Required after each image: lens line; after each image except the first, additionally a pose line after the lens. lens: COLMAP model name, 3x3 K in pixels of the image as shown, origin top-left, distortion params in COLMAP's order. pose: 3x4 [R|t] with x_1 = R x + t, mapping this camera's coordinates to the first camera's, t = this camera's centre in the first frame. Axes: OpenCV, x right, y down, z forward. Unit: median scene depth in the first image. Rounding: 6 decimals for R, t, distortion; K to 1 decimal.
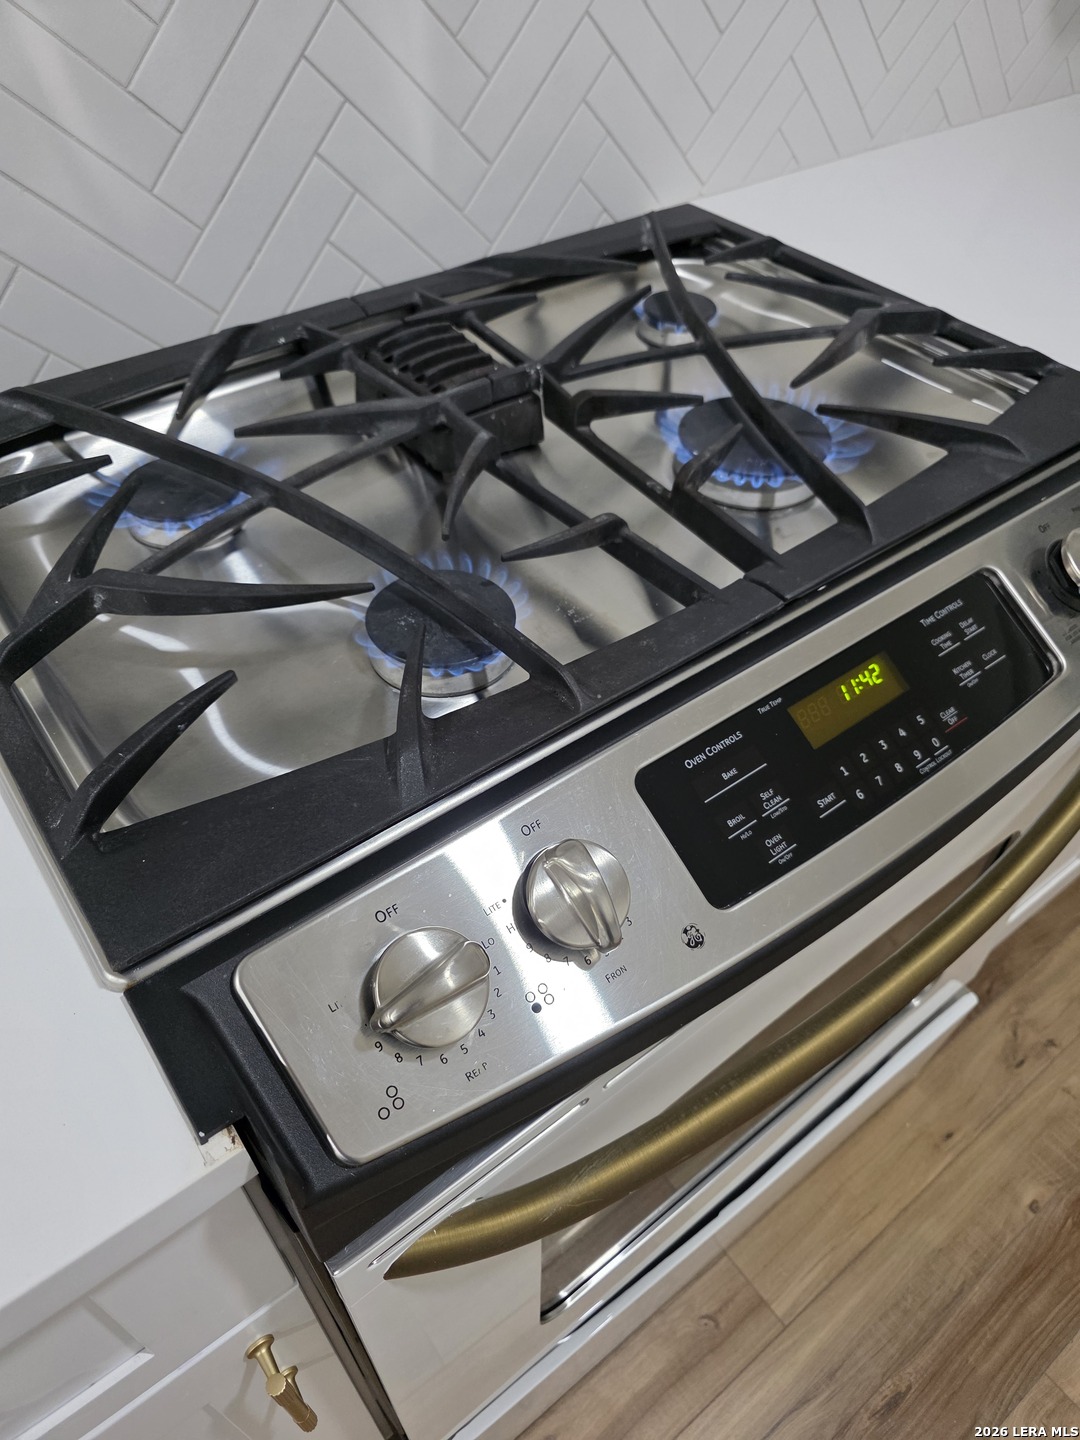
lens RADIAL K [[945.4, 0, 535.3], [0, 945.4, 706.7], [0, 0, 1]] dist [0.064154, -0.053735]
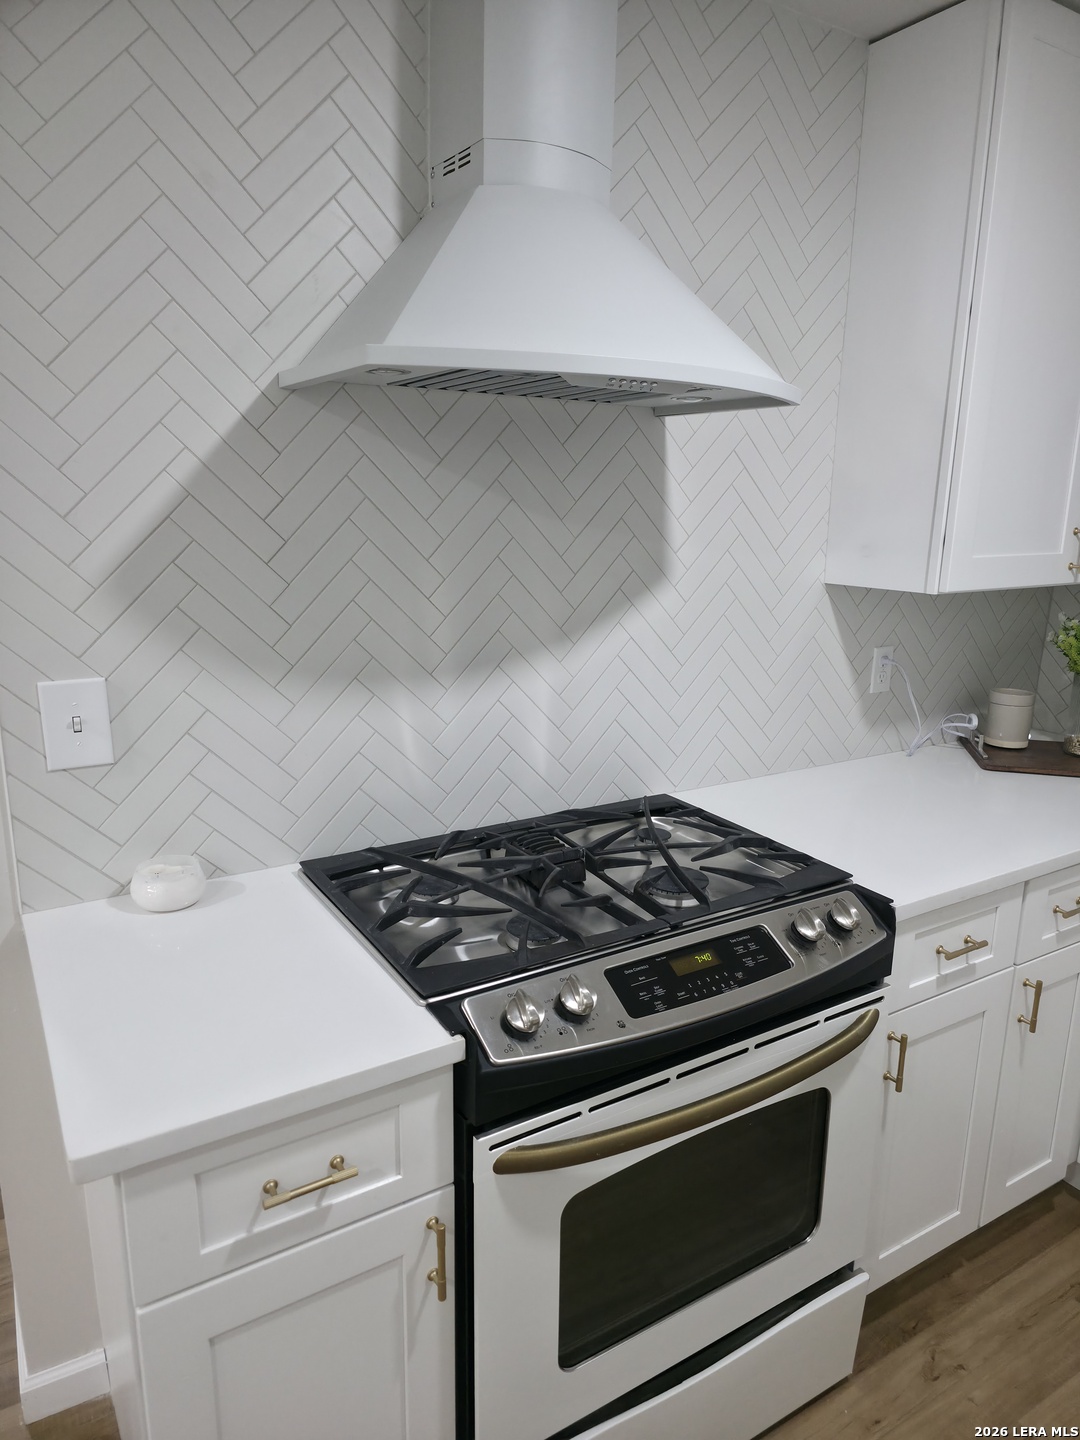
lens RADIAL K [[945.4, 0, 559.9], [0, 945.4, 739.5], [0, 0, 1]] dist [0.064154, -0.053735]
pose [[0.996763, 0.029277, -0.074869, 0.108497], [-0.064260, 0.849771, -0.523220, 0.623459], [0.048304, 0.526338, 0.848902, -1.098051]]
